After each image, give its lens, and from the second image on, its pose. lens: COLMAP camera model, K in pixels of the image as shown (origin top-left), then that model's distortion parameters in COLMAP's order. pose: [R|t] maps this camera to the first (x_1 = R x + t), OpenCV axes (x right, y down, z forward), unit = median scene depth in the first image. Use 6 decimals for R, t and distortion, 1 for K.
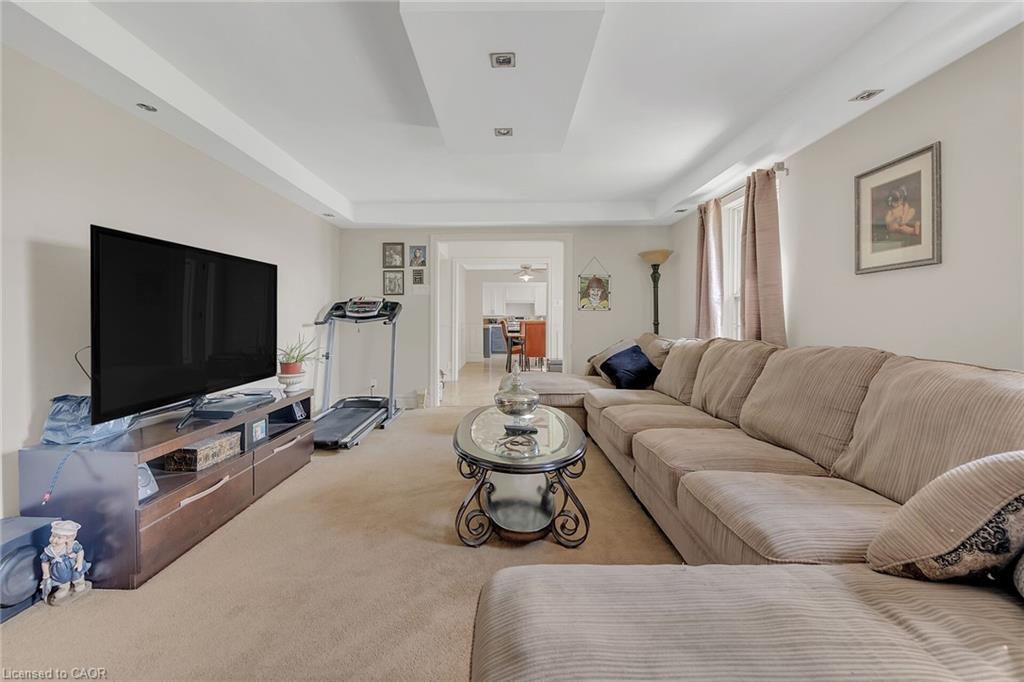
lens RADIAL K [[441.7, 0, 500.3], [0, 441.7, 320.3], [0, 0, 1]] dist [-0.007939, -0.002152]
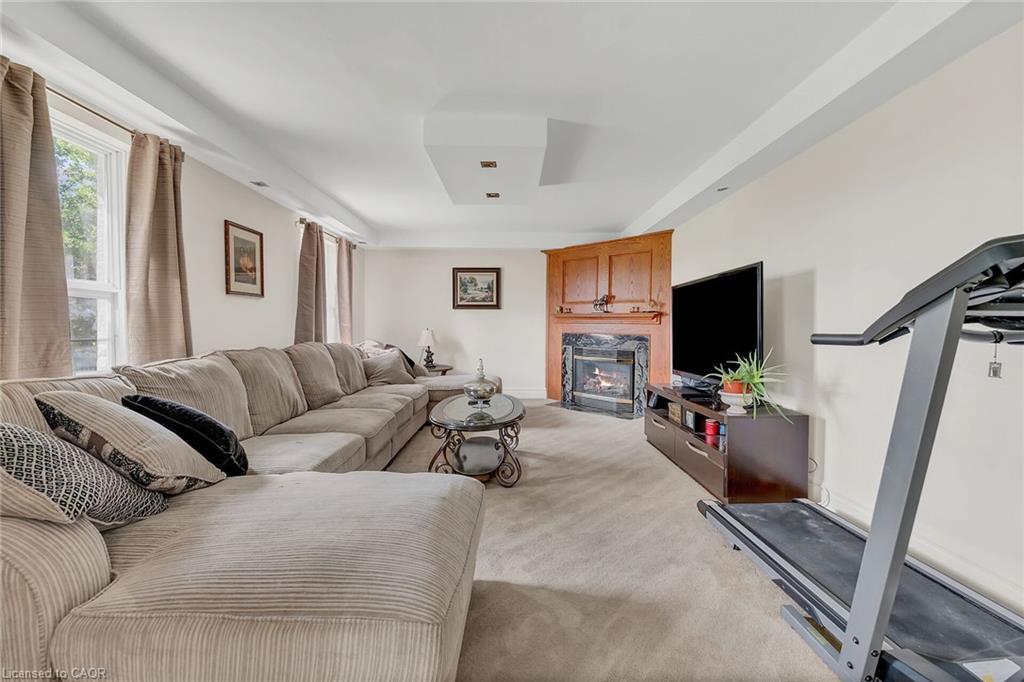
lens RADIAL K [[441.7, 0, 507.8], [0, 441.7, 336.8], [0, 0, 1]] dist [-0.007939, -0.002152]
pose [[-0.999961, -0.002142, 0.008624, -0.060578], [-0.002027, 0.999909, 0.013349, 0.008219], [-0.008652, 0.013331, -0.999874, 2.585361]]
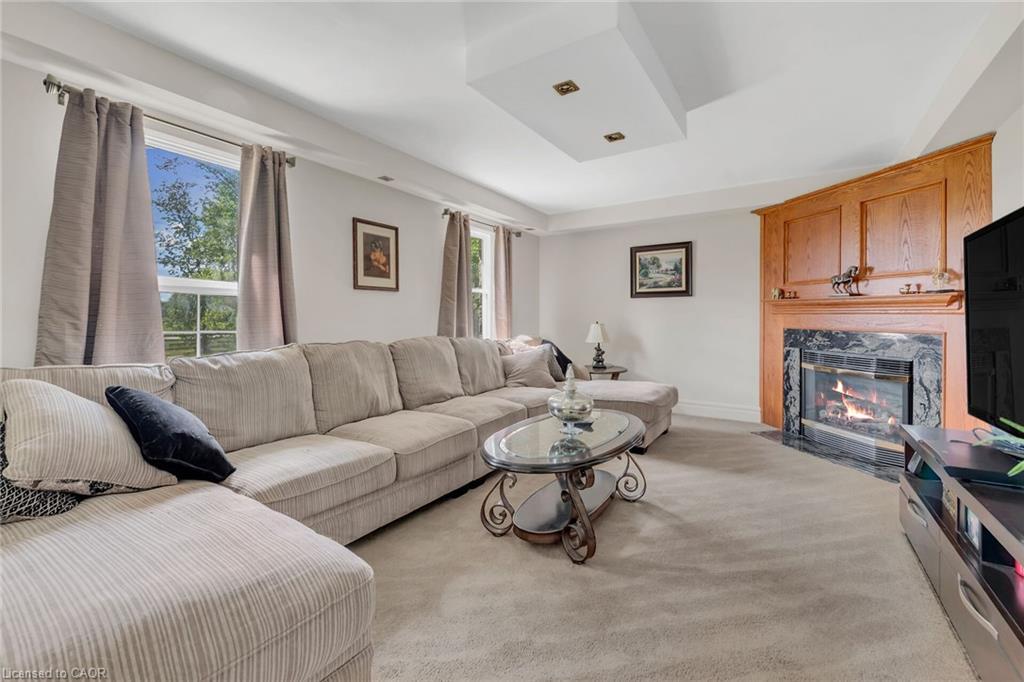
lens RADIAL K [[441.7, 0, 511.8], [0, 441.7, 321.2], [0, 0, 1]] dist [-0.007939, -0.002152]
pose [[-0.822772, -0.000978, 0.568371, -0.439658], [-0.005030, 0.999972, -0.005561, 0.005827], [-0.568350, -0.007434, -0.822753, 2.057562]]
